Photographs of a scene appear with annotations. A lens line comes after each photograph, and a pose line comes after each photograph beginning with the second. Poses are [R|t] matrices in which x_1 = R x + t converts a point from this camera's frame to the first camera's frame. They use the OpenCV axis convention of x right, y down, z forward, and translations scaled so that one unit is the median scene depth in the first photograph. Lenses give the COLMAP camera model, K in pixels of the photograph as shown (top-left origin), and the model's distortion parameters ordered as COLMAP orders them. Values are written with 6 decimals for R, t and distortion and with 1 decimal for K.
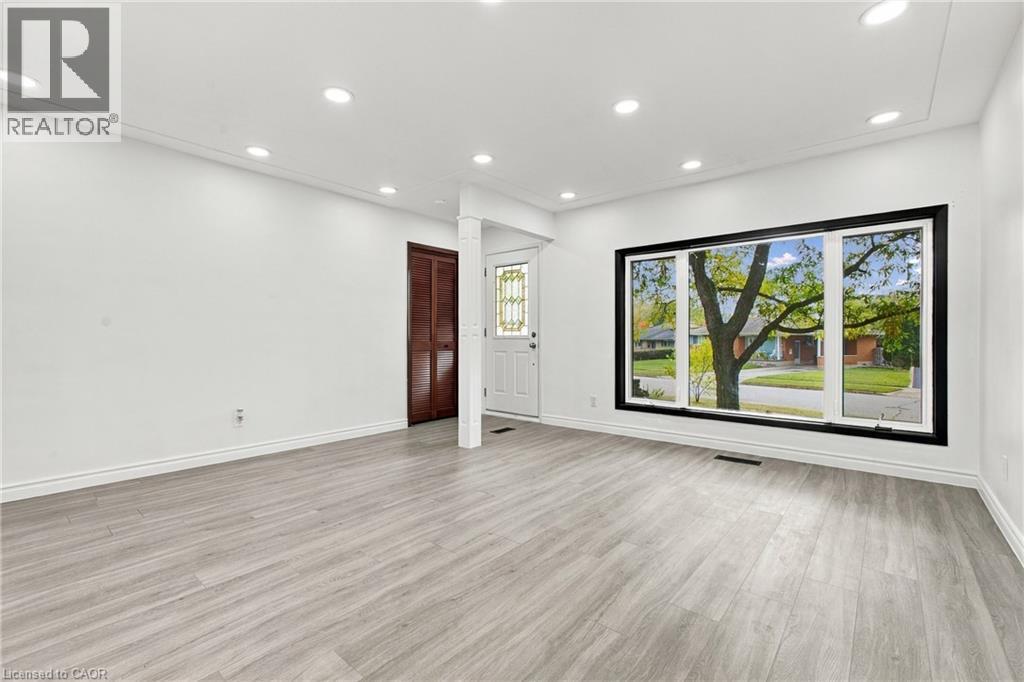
lens RADIAL K [[439.5, 0, 512.9], [0, 439.5, 340.3], [0, 0, 1]] dist [-0.007180, 0.006931]
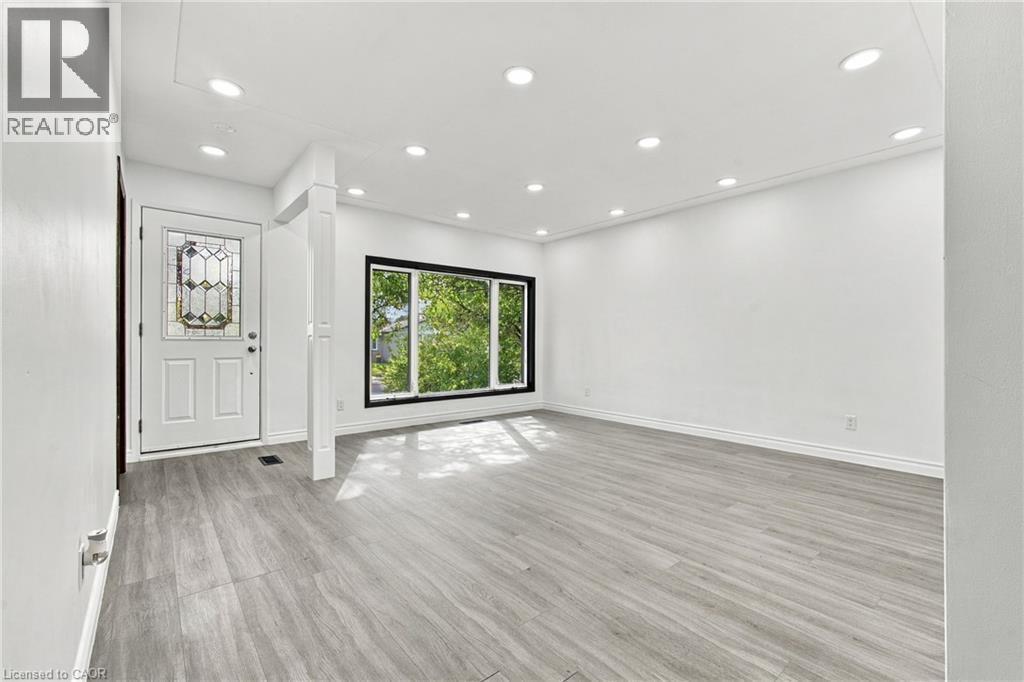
lens RADIAL K [[439.5, 0, 512.9], [0, 439.5, 340.3], [0, 0, 1]] dist [-0.007180, 0.006931]
pose [[0.176759, 0.003800, 0.984247, -0.953610], [0.005095, 0.999976, -0.004776, 0.003658], [-0.984241, 0.005859, 0.176735, 0.621472]]
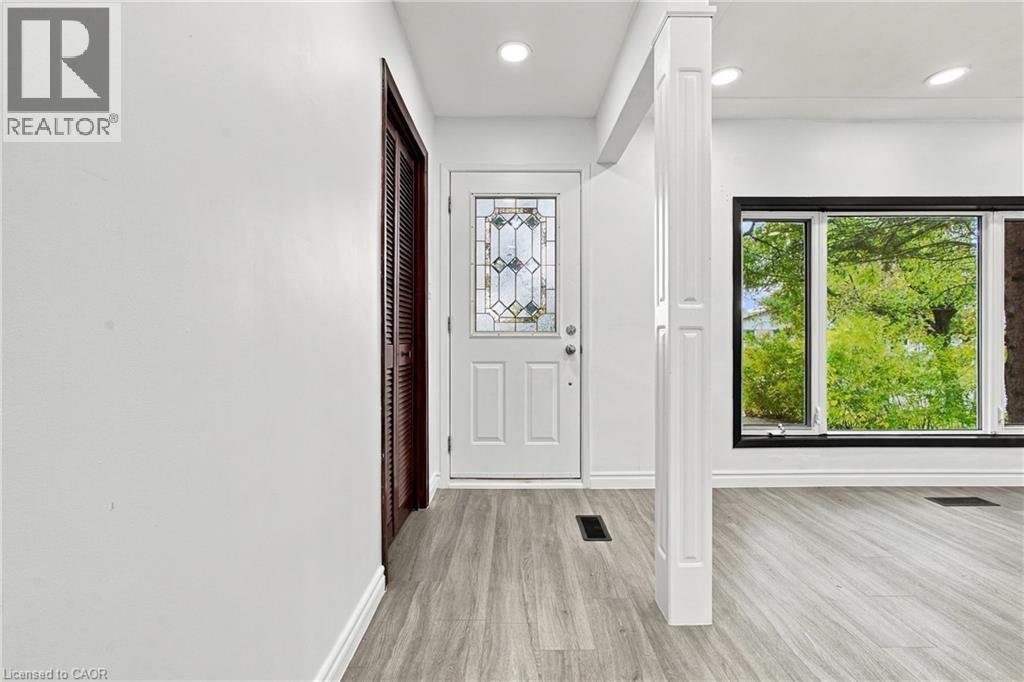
lens RADIAL K [[439.5, 0, 512.9], [0, 439.5, 340.3], [0, 0, 1]] dist [-0.007180, 0.006931]
pose [[0.767233, -0.002512, 0.641363, -0.543596], [0.005500, 0.999981, -0.002663, 0.001876], [-0.641345, 0.005571, 0.767233, 0.943429]]
